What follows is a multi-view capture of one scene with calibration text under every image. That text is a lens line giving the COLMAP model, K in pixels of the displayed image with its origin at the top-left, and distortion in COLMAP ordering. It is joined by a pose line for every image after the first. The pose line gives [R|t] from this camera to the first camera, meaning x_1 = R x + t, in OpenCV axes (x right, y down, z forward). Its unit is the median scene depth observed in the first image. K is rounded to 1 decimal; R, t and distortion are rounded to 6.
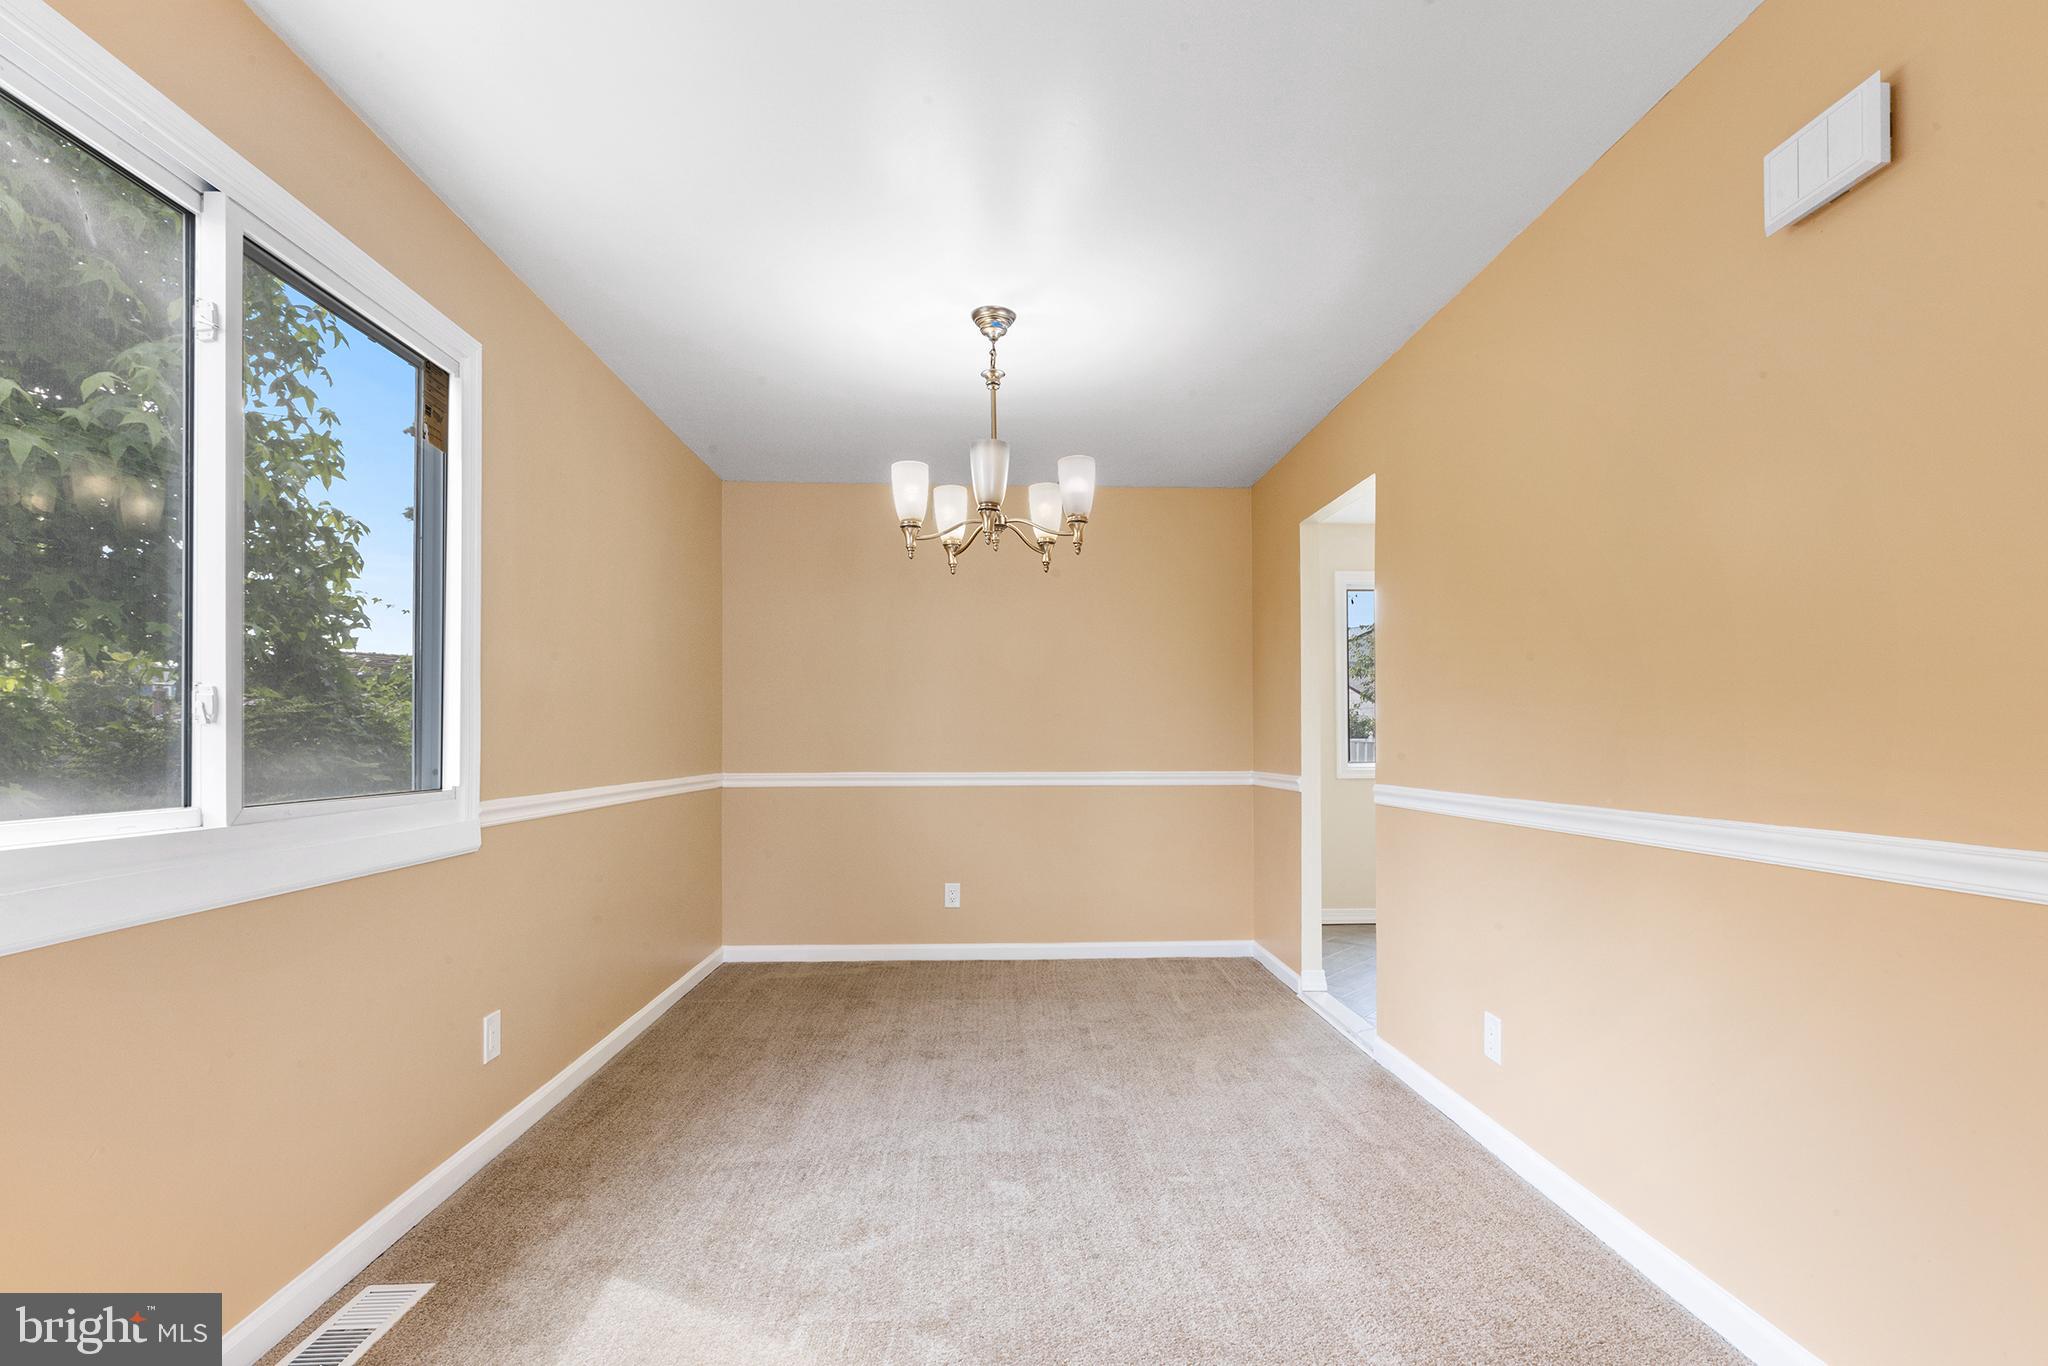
lens RADIAL K [[941.2, 0, 1016.0], [0, 941.2, 744.7], [0, 0, 1]] dist [0.000625, 0.000465]
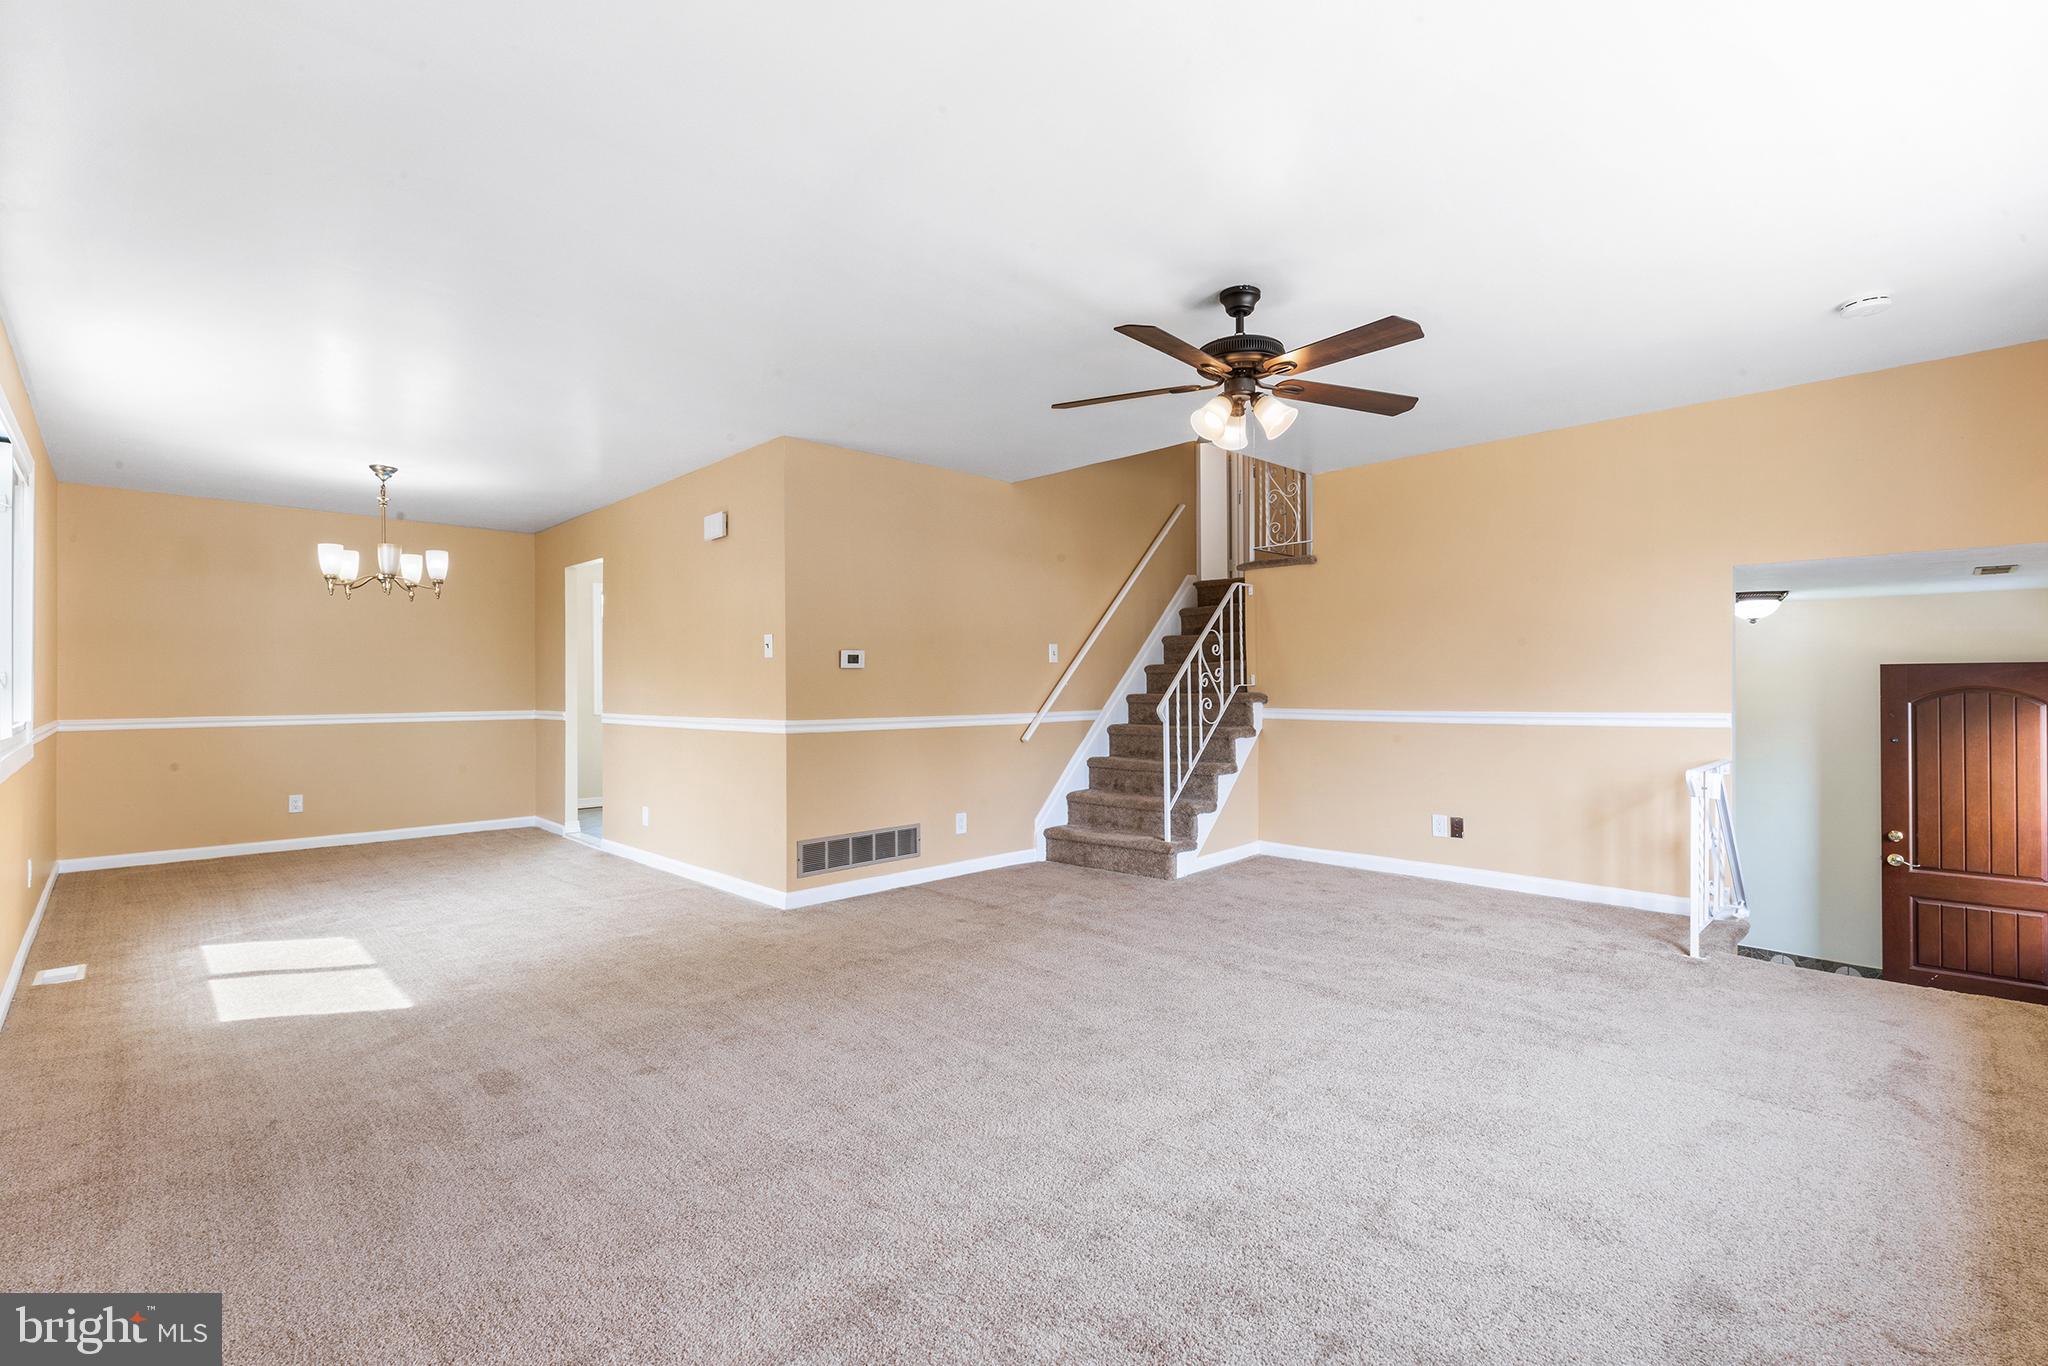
lens RADIAL K [[923.8, 0, 1030.7], [0, 923.8, 683.0], [0, 0, 1]] dist [0.001344, 0.000466]
pose [[0.739065, 0.001426, 0.673633, -0.294493], [0.004529, 0.999965, -0.007087, -0.004969], [-0.673619, 0.008289, 0.739032, -1.170991]]
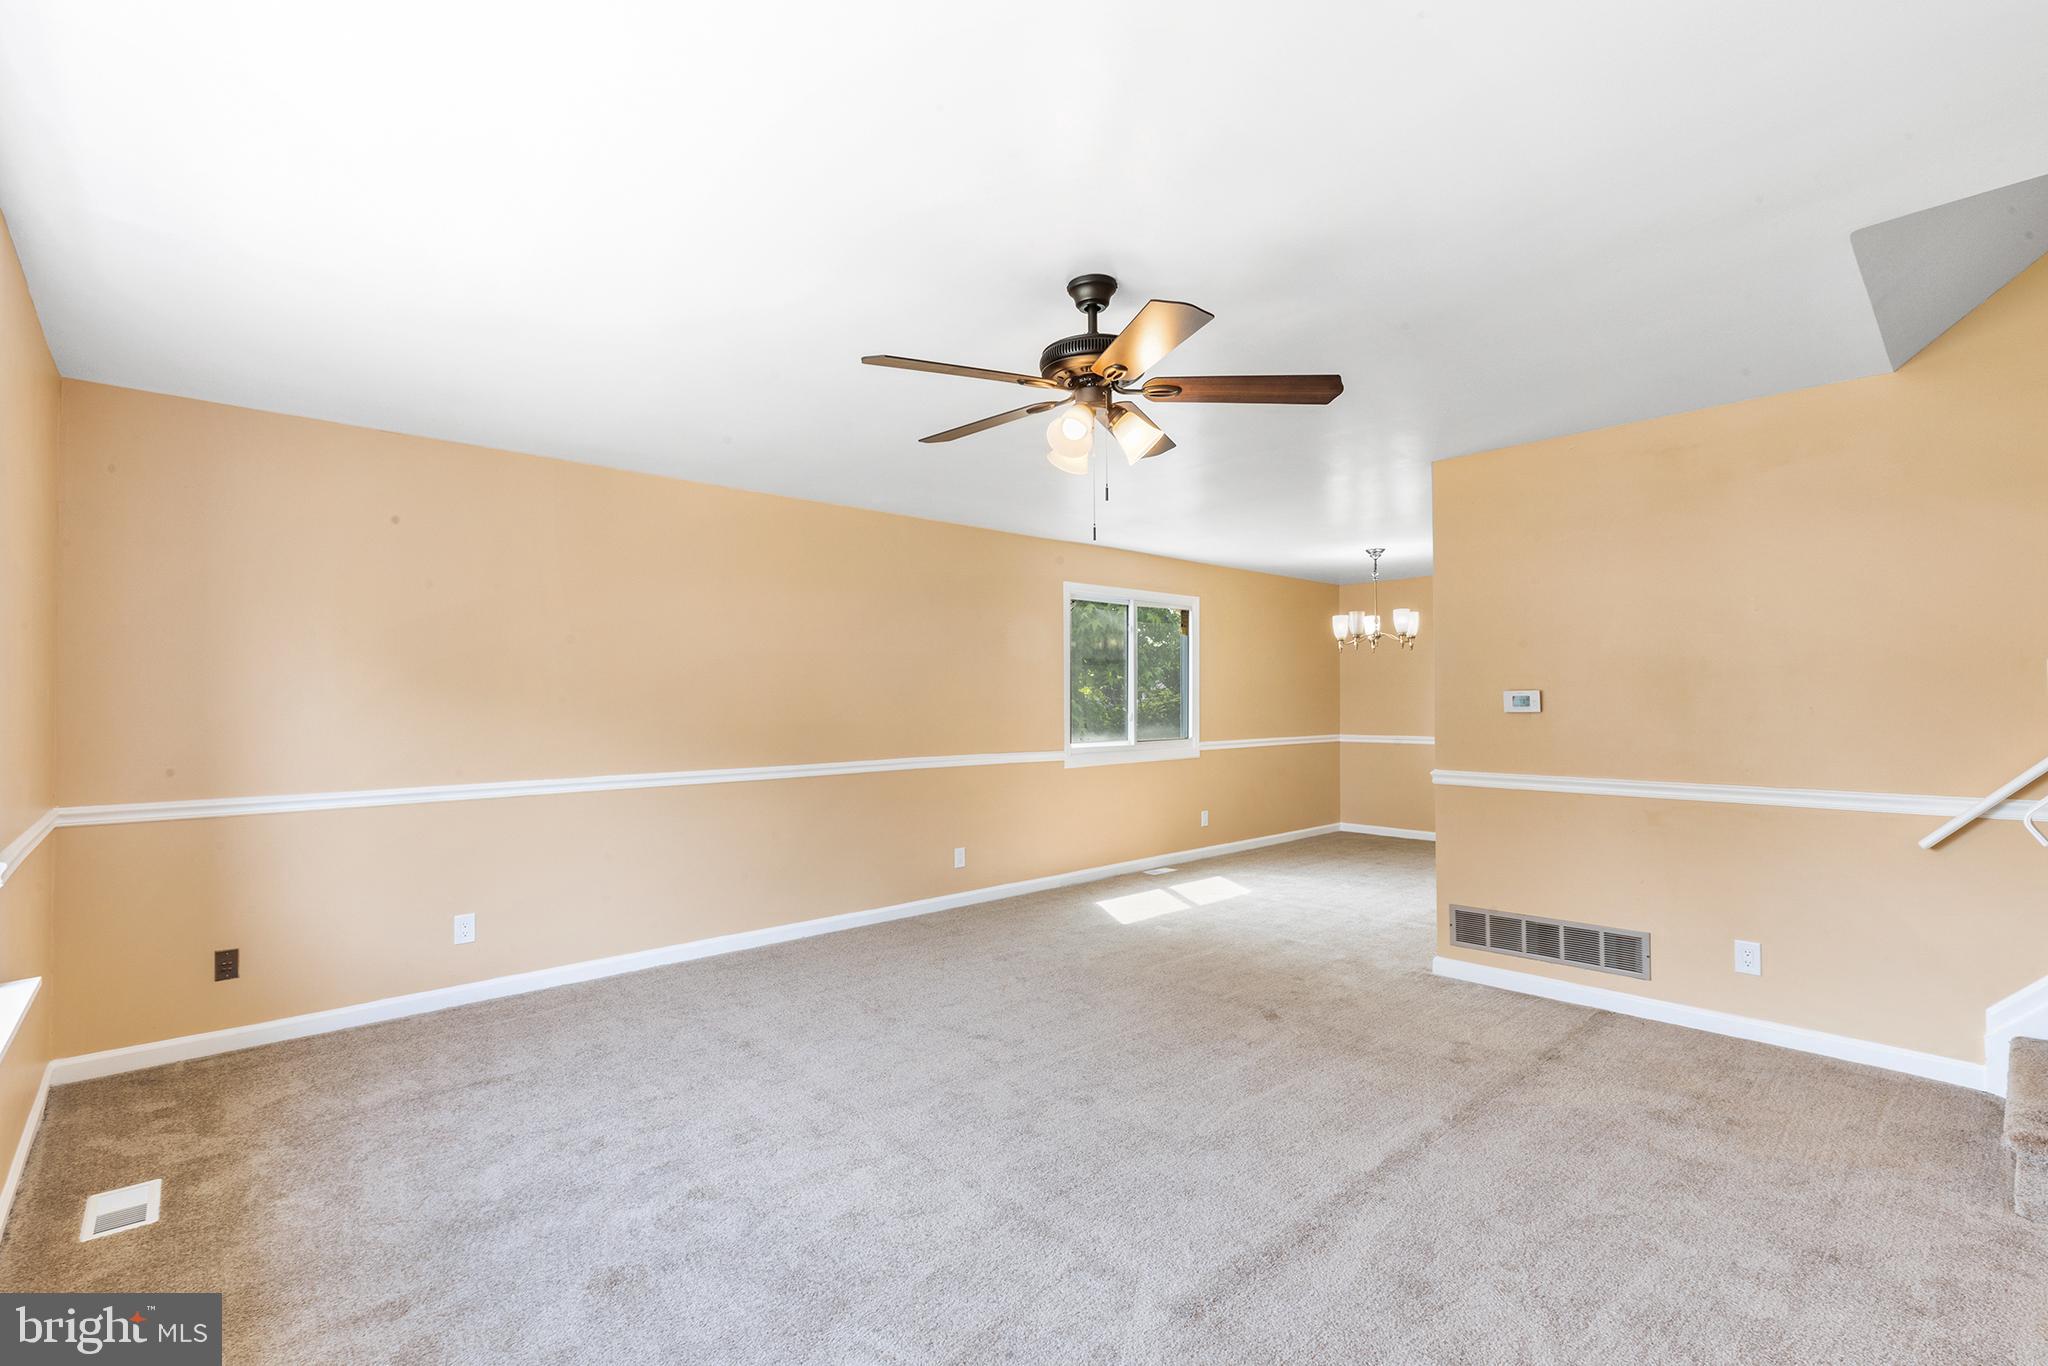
lens RADIAL K [[923.8, 0, 1030.7], [0, 923.8, 683.0], [0, 0, 1]] dist [0.001344, 0.000466]
pose [[0.649497, -0.016174, -0.760192, 1.139066], [0.001035, 0.999792, -0.020387, -0.060516], [0.760363, 0.012455, 0.649378, -1.159314]]
